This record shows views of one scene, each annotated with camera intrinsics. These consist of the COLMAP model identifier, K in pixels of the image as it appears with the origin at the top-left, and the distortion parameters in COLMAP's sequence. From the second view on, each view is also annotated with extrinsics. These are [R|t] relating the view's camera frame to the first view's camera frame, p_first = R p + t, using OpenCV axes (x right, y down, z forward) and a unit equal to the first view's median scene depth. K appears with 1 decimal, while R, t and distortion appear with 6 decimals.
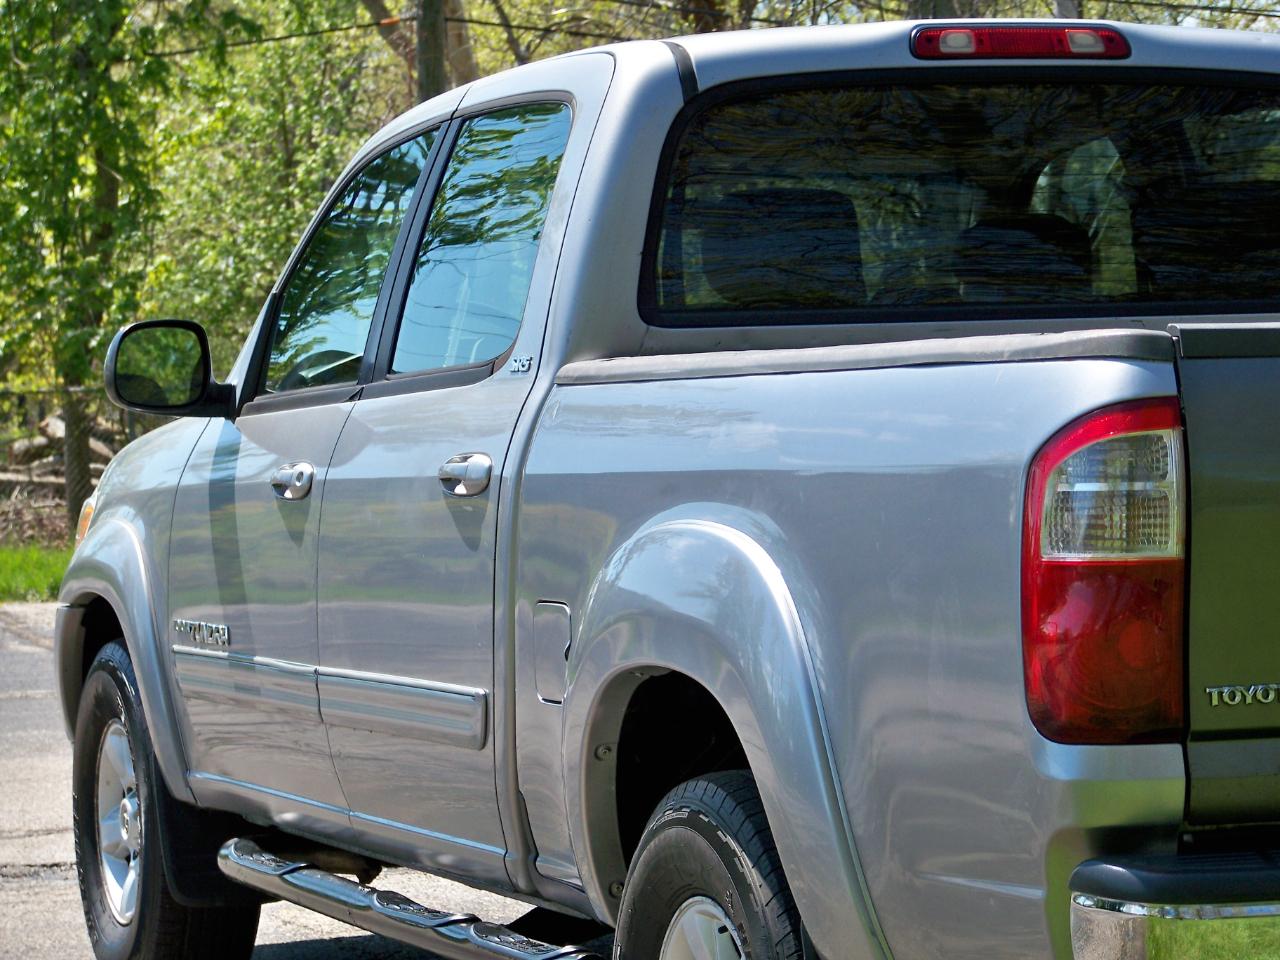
lens RADIAL K [[4711.4, 0, 640.0], [0, 4711.4, 480.0], [0, 0, 1]] dist [-0.035754, 0.293681]
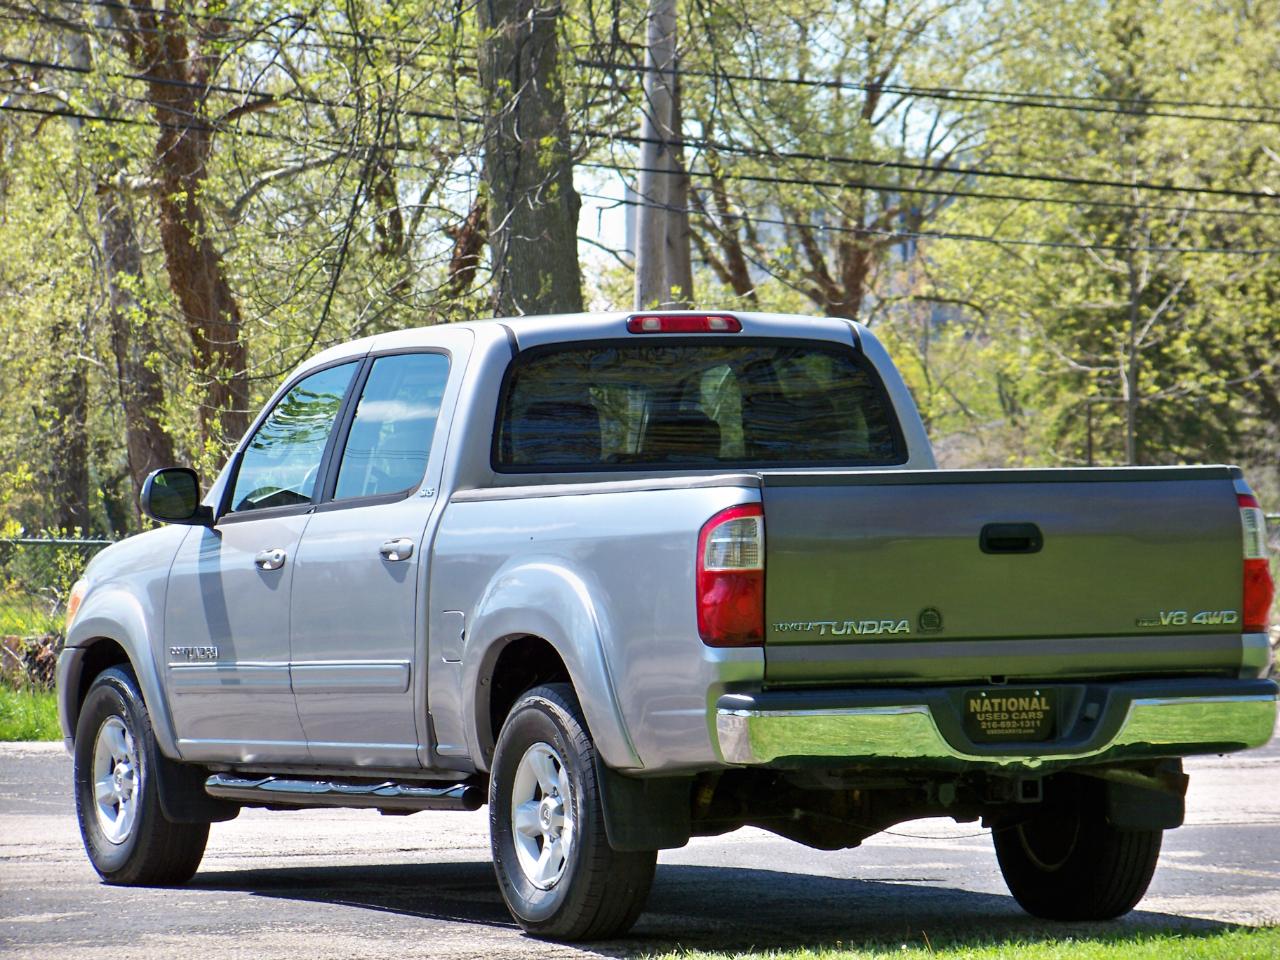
lens RADIAL K [[7496.9, 0, 640.0], [0, 7496.9, 480.0], [0, 0, 1]] dist [-0.205760, -11.252467]
pose [[0.995904, 0.004050, 0.090322, -0.218115], [-0.001138, 0.999479, -0.032263, 0.070103], [-0.090405, 0.032028, 0.995390, -2.085998]]
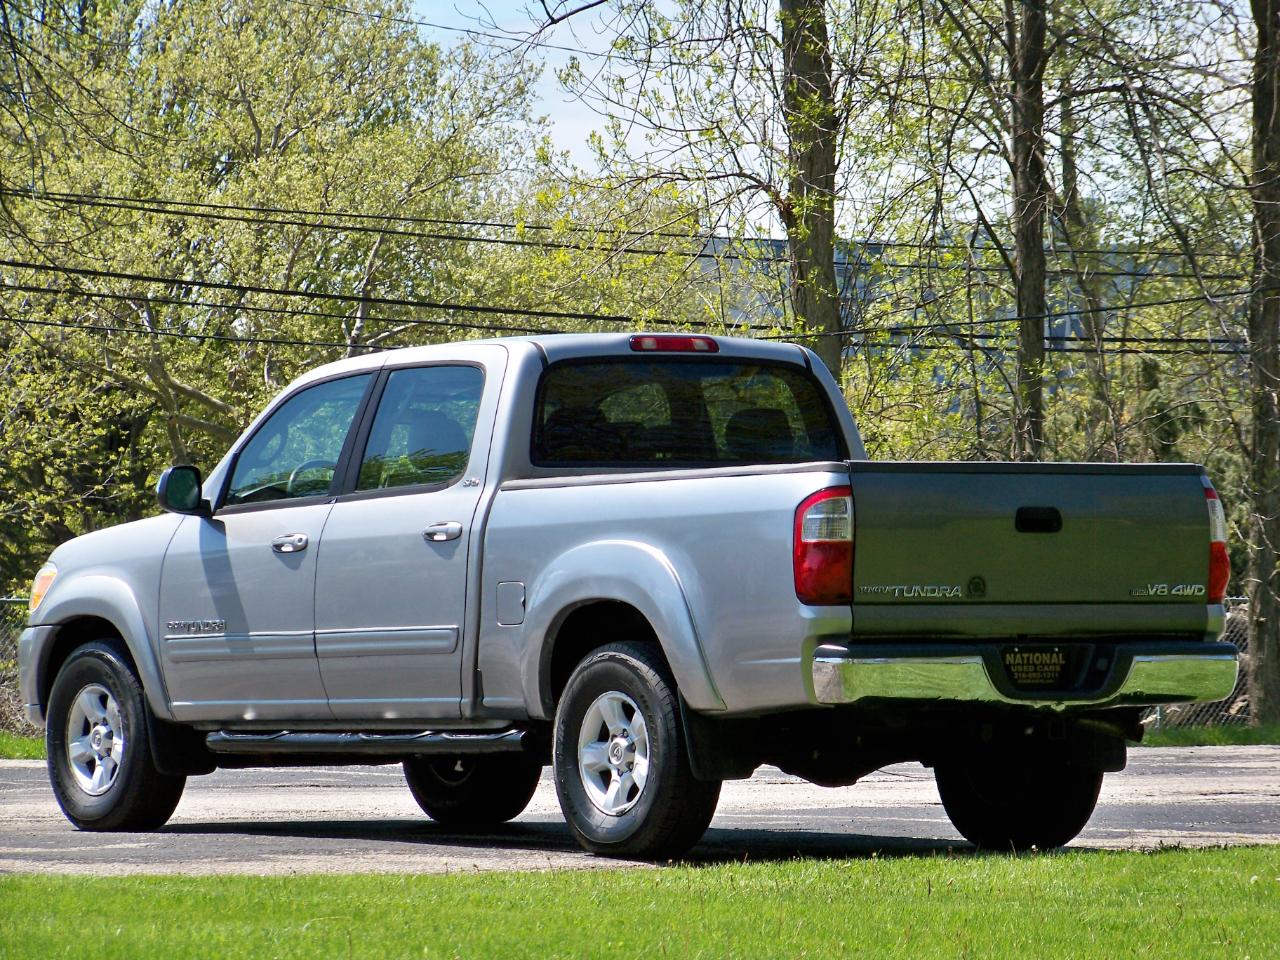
lens RADIAL K [[7496.9, 0, 640.0], [0, 7496.9, 480.0], [0, 0, 1]] dist [-0.205760, -11.252467]
pose [[0.965054, 0.020297, 0.261263, -0.895816], [-0.007234, 0.998679, -0.050863, 0.158098], [-0.261950, 0.047196, 0.963927, -2.511527]]
